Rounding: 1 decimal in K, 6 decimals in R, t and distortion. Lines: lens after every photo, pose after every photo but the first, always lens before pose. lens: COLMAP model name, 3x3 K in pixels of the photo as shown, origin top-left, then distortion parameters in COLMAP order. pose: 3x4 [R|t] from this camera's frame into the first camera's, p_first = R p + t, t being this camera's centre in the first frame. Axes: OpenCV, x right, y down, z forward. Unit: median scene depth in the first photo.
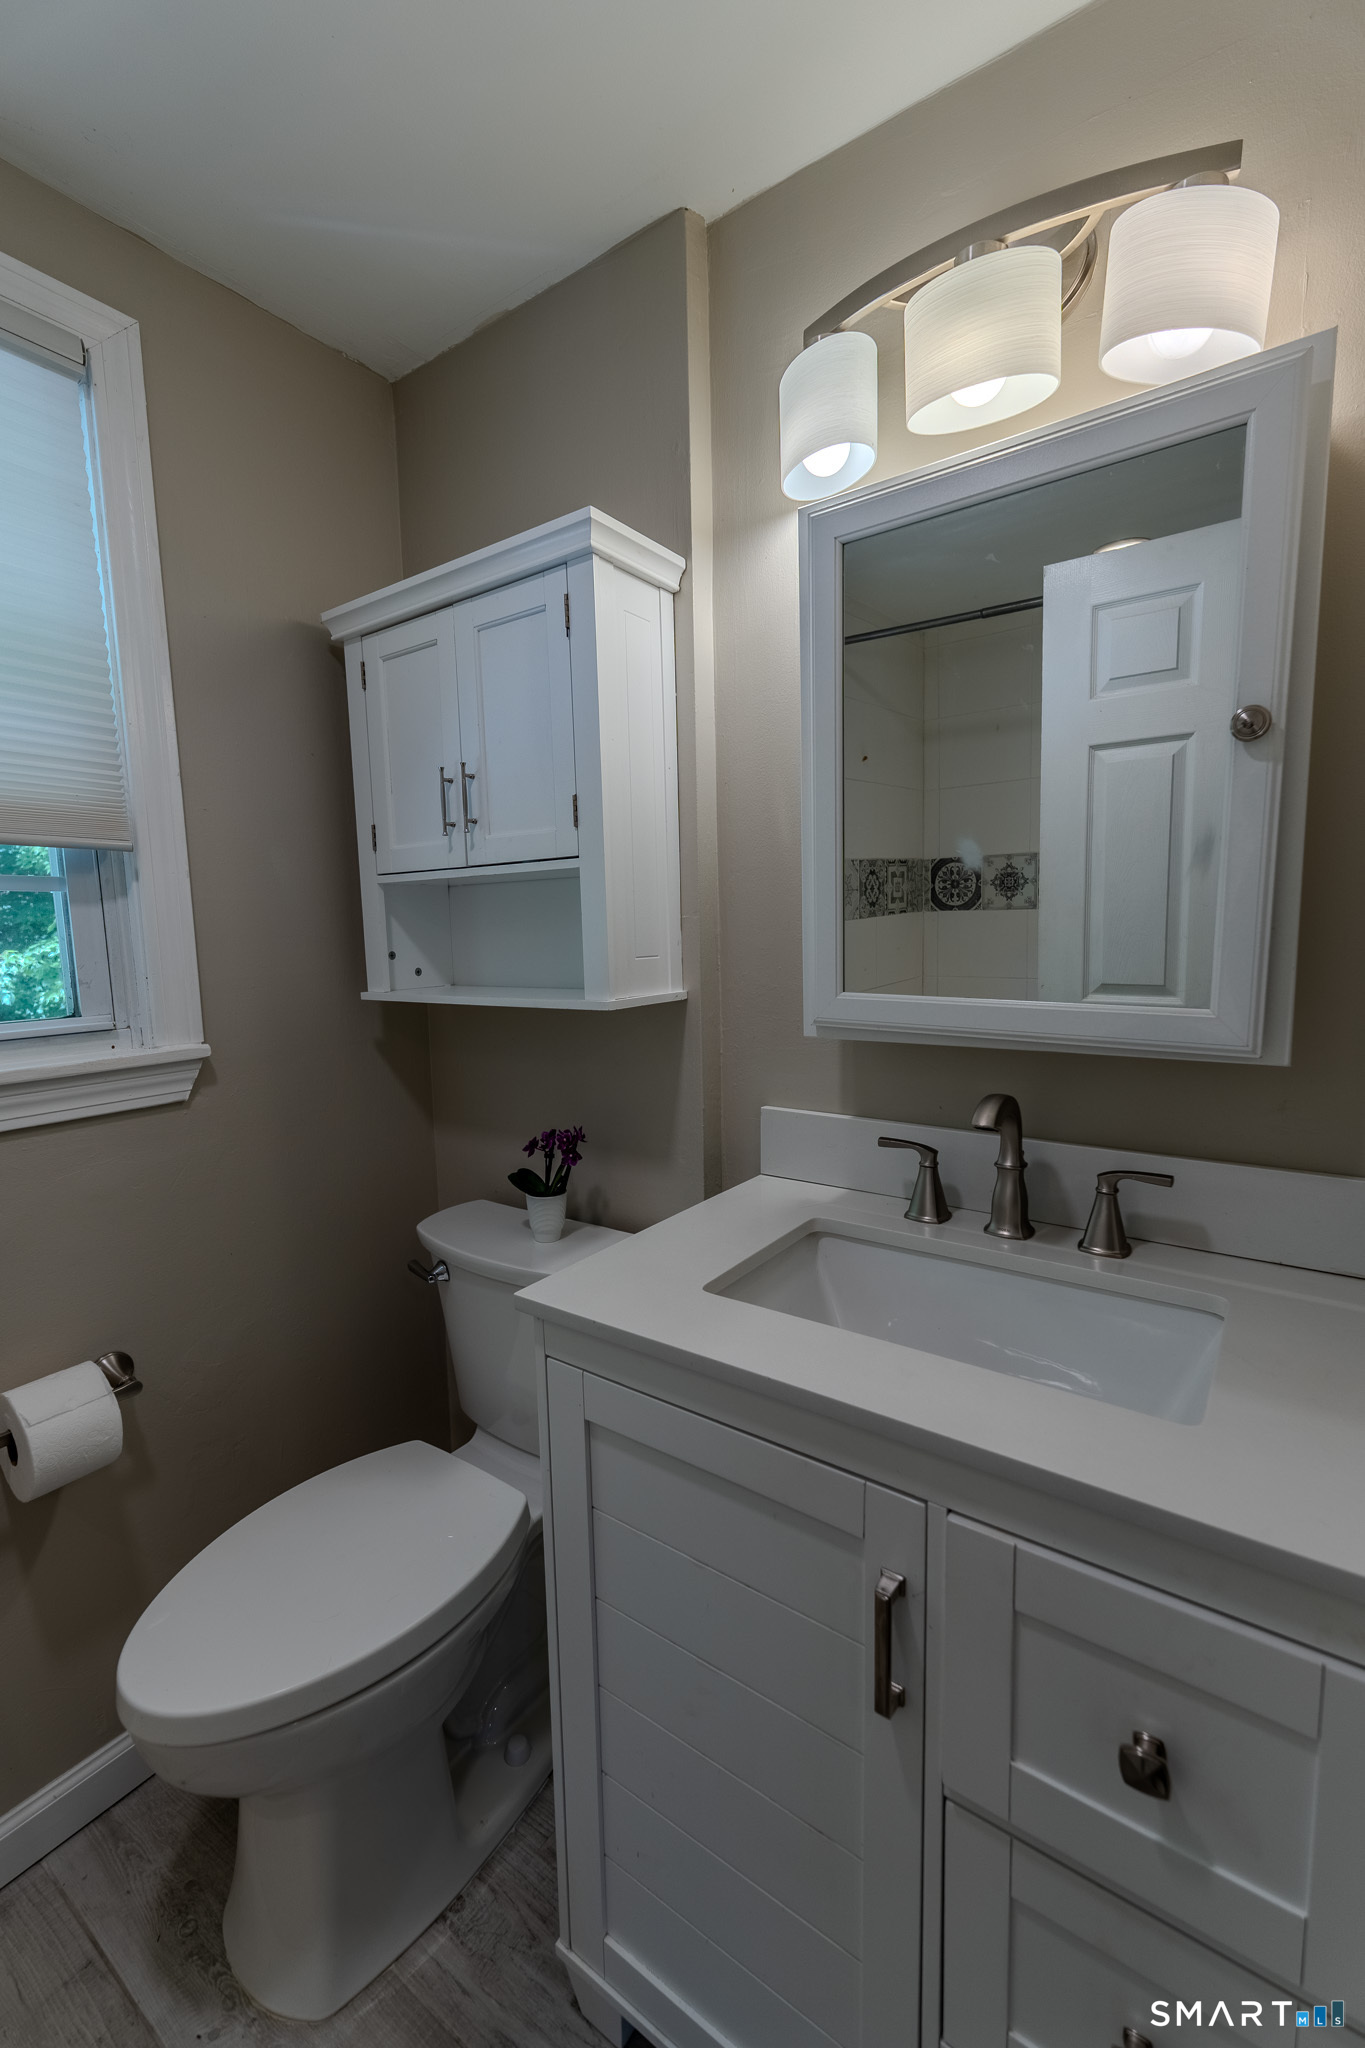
lens RADIAL K [[863.9, 0, 685.6], [0, 863.9, 1026.0], [0, 0, 1]] dist [0.006703, -0.000180]
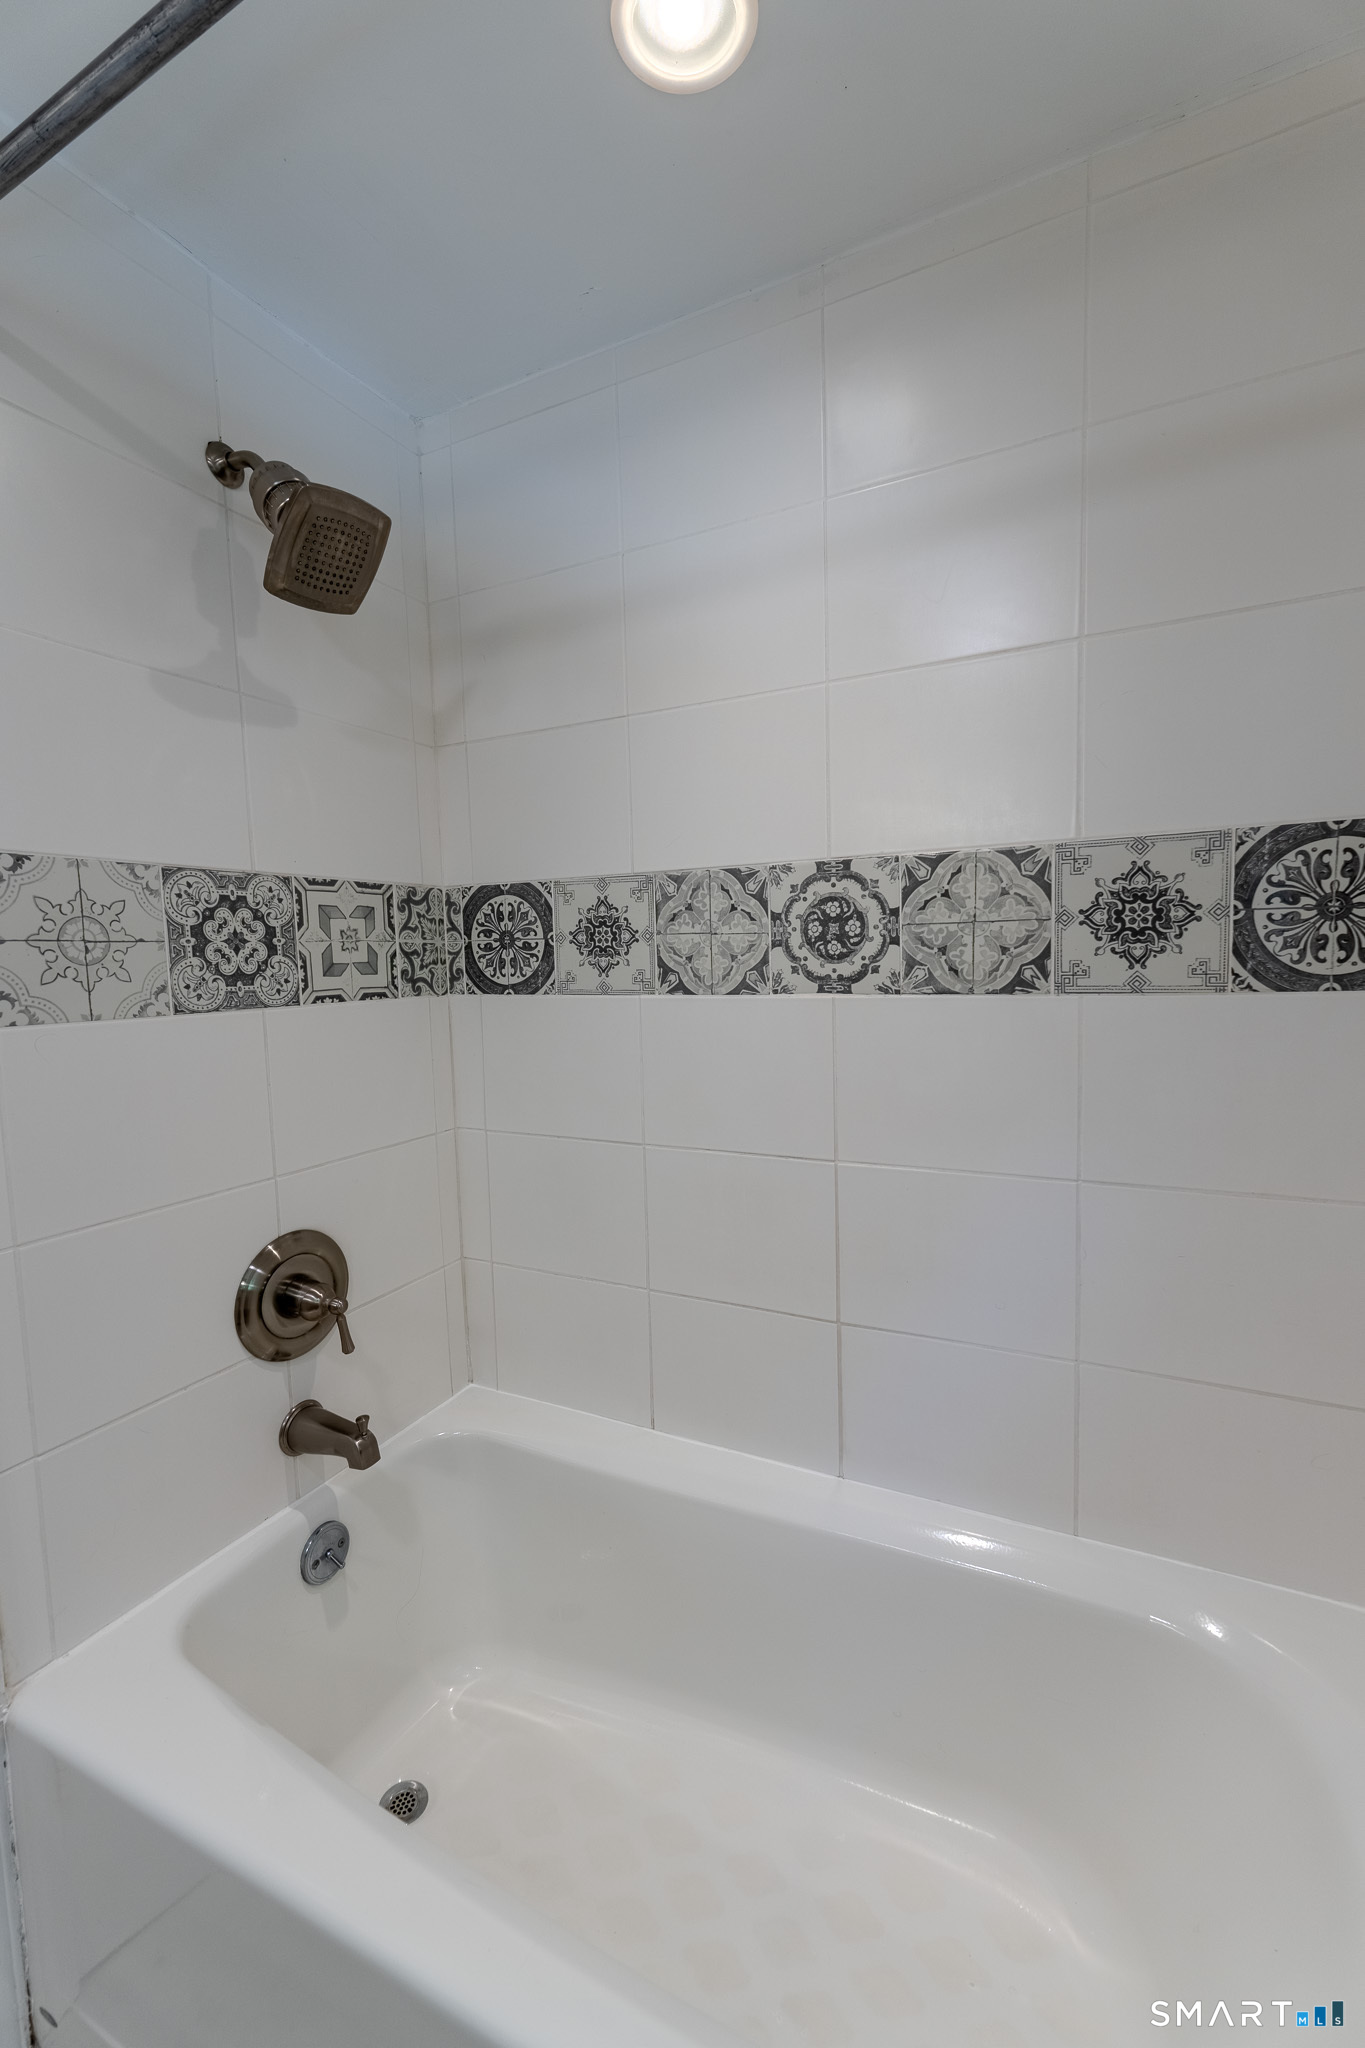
lens RADIAL K [[863.9, 0, 677.5], [0, 863.9, 1025.2], [0, 0, 1]] dist [0.006703, -0.000180]
pose [[0.988573, 0.009835, 0.150421, 0.335903], [0.002152, 0.996847, -0.079321, -0.079988], [-0.150727, 0.078738, 0.985435, 0.526234]]
